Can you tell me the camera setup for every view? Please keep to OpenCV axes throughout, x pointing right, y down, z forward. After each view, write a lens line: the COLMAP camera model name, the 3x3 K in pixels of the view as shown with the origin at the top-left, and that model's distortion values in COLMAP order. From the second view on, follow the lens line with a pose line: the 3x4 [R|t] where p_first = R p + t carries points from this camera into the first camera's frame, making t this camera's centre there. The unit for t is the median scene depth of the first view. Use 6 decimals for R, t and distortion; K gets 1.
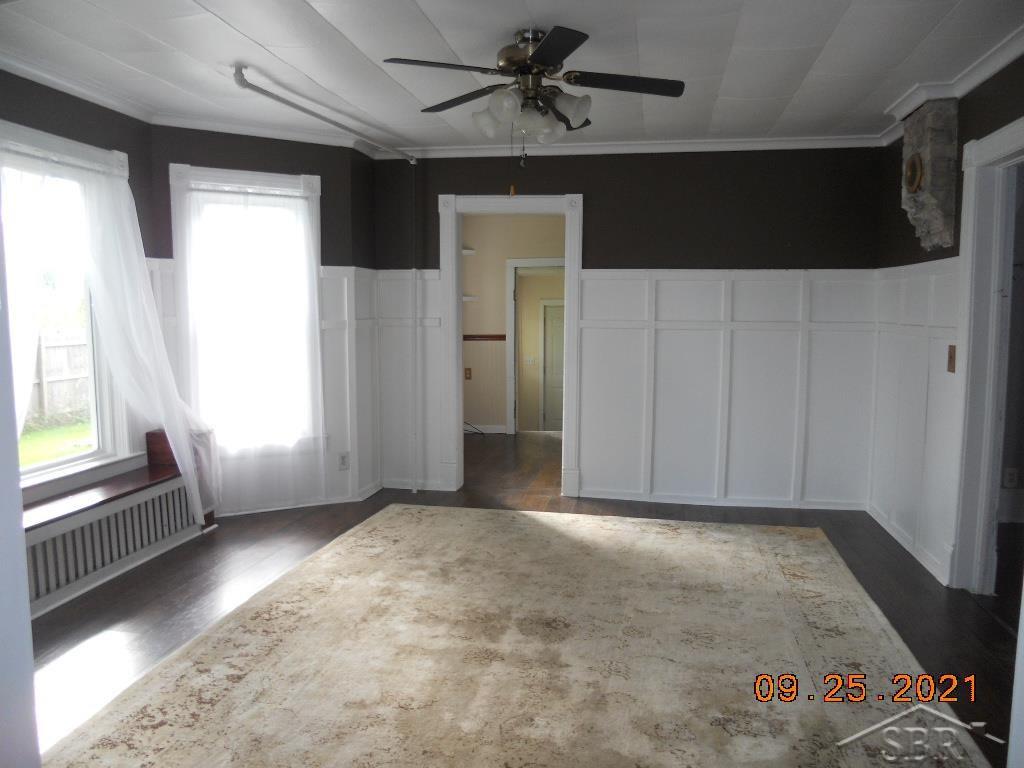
lens RADIAL K [[797.6, 0, 512.0], [0, 797.6, 384.0], [0, 0, 1]] dist [-0.001796, -0.007645]
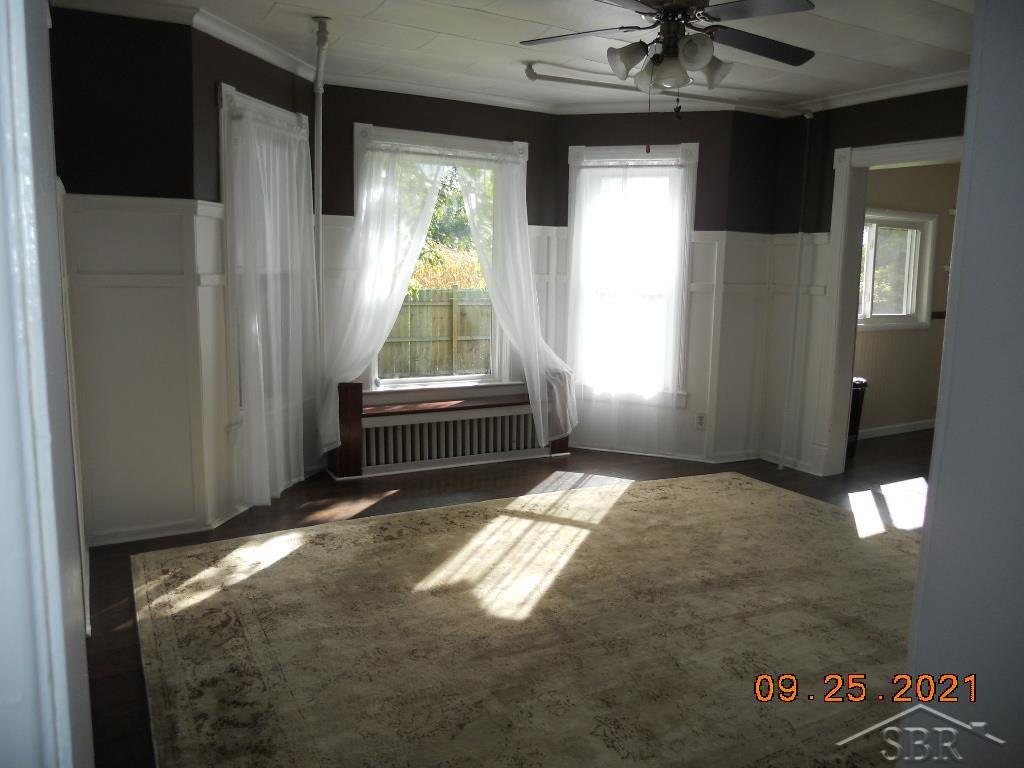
lens RADIAL K [[801.4, 0, 512.0], [0, 801.4, 384.0], [0, 0, 1]] dist [-0.005476, -0.001527]
pose [[0.635531, 0.128632, -0.761285, 0.459297], [-0.099089, 0.991458, 0.084802, -0.016261], [0.765690, 0.021541, 0.642849, 0.164384]]
